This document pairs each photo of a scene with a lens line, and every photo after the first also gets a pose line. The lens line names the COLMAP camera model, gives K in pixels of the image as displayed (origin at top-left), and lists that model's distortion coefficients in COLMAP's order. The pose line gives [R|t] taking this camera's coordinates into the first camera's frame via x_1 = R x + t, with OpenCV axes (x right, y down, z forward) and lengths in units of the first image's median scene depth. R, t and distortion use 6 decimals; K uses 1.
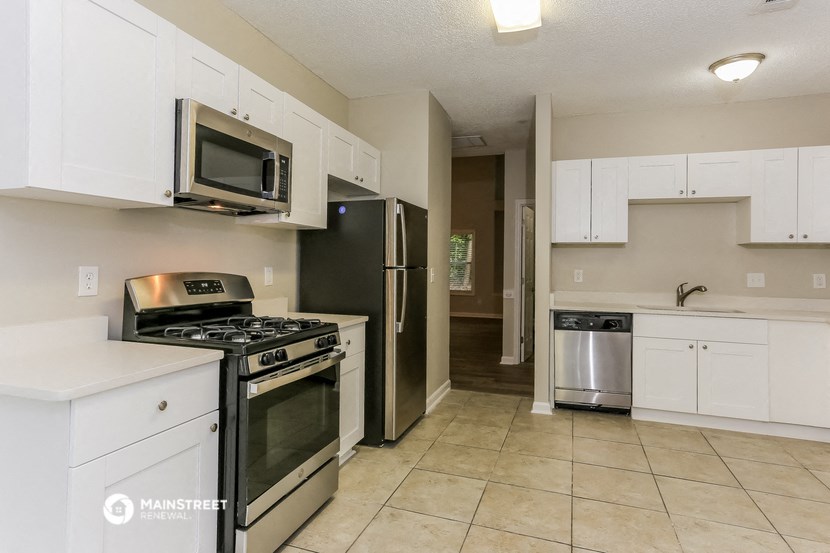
lens RADIAL K [[462.1, 0, 413.5], [0, 462.1, 264.2], [0, 0, 1]] dist [0.000571, 0.001214]
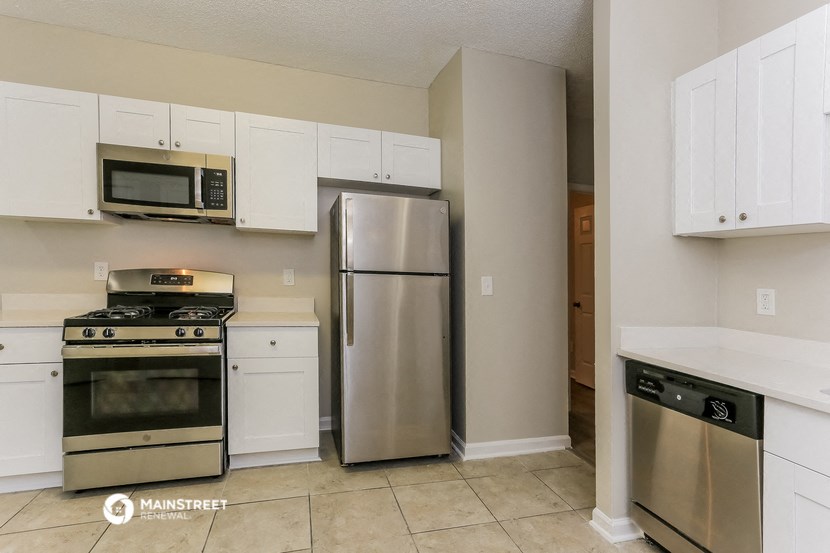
lens RADIAL K [[446.2, 0, 416.6], [0, 446.2, 280.9], [0, 0, 1]] dist [0.001764, 0.000763]
pose [[0.584942, 0.035989, -0.810276, 0.732041], [-0.028012, 0.999315, 0.024163, 0.001470], [0.810591, 0.008564, 0.585550, 0.604534]]
